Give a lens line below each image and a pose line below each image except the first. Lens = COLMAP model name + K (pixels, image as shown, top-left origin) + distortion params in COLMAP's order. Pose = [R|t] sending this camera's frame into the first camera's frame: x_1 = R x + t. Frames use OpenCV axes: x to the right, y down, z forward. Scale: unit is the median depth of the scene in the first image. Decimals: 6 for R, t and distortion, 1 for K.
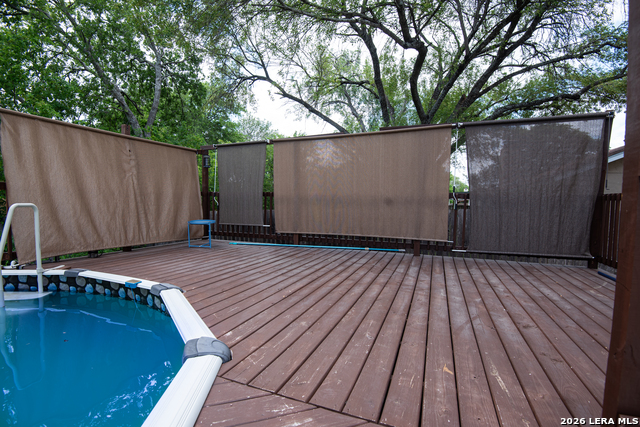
lens RADIAL K [[308.8, 0, 320.0], [0, 308.8, 213.5], [0, 0, 1]] dist [-0.000513, -0.000224]
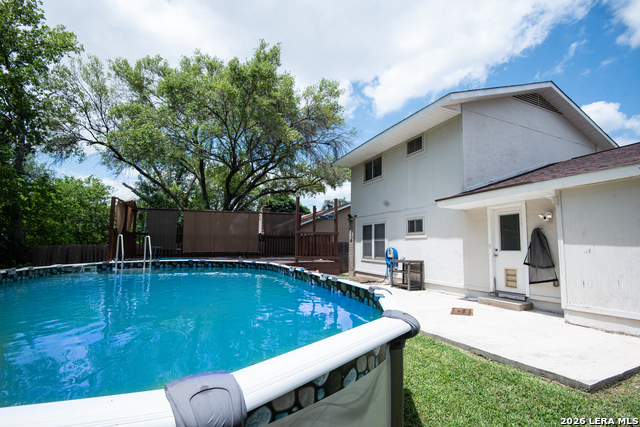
lens RADIAL K [[308.8, 0, 320.0], [0, 308.8, 213.5], [0, 0, 1]] dist [-0.000513, -0.000224]
pose [[0.730684, 0.058414, 0.680212, -0.937831], [0.035046, 0.991810, -0.122820, 0.091618], [-0.681816, 0.113581, 0.722652, -1.219546]]
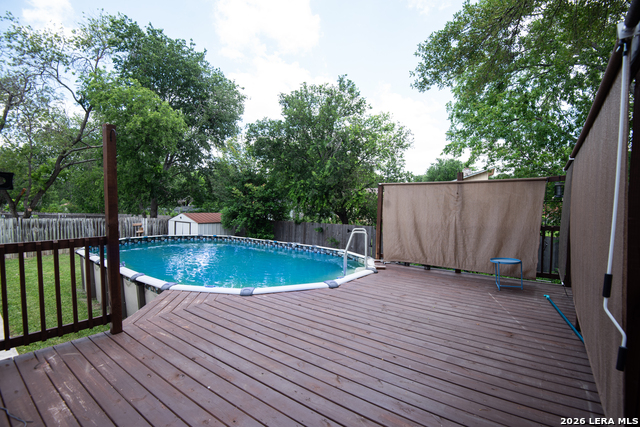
lens RADIAL K [[299.1, 0, 320.0], [0, 299.1, 213.5], [0, 0, 1]] dist [-0.001436, -0.023103]
pose [[-0.277038, 0.010062, -0.960806, 0.524980], [-0.048792, 0.998508, 0.024526, -0.091192], [0.959619, 0.053674, -0.276133, 0.598051]]
